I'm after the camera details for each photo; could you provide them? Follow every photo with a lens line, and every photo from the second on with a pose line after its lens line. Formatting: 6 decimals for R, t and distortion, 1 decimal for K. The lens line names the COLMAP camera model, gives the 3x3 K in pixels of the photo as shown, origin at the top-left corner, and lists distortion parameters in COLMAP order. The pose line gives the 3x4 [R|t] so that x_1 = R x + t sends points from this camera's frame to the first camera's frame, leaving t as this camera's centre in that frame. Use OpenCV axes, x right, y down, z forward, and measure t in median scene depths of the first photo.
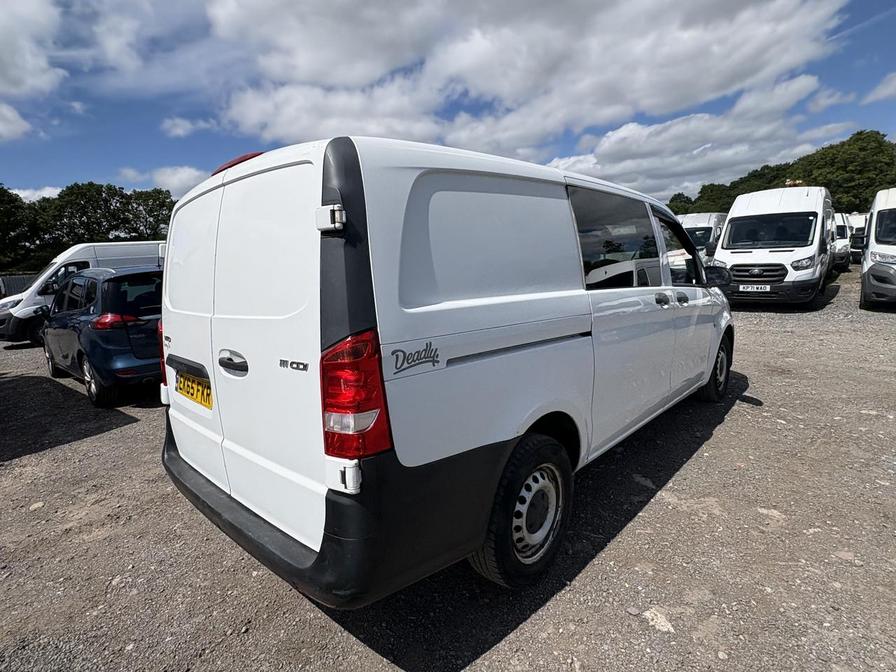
lens RADIAL K [[460.5, 0, 448.0], [0, 460.5, 336.0], [0, 0, 1]] dist [0.004610, -0.000261]
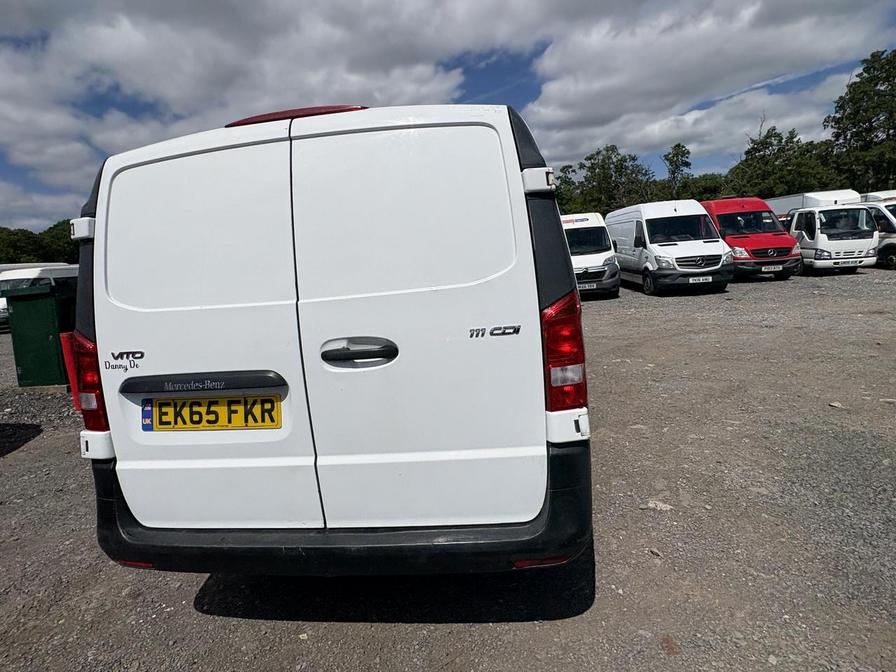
lens RADIAL K [[460.5, 0, 448.0], [0, 460.5, 336.0], [0, 0, 1]] dist [0.004610, -0.000261]
pose [[0.809899, -0.102551, 0.577535, -0.154533], [0.127302, 0.991861, -0.002398, 0.009908], [-0.572589, 0.075464, 0.816362, 0.043646]]
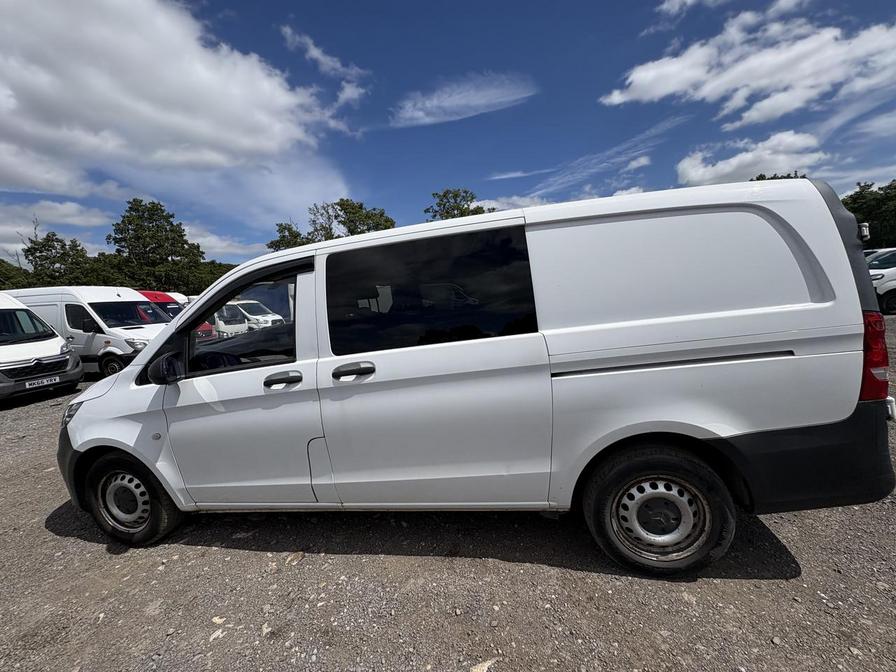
lens RADIAL K [[368.3, 0, 437.7], [0, 368.3, 316.9], [0, 0, 1]] dist [0.018038, 0.000407]
pose [[-0.497512, 0.051713, 0.865914, -0.215746], [0.248636, 0.964839, 0.085233, -0.075441], [-0.831061, 0.257702, -0.492877, 0.525034]]
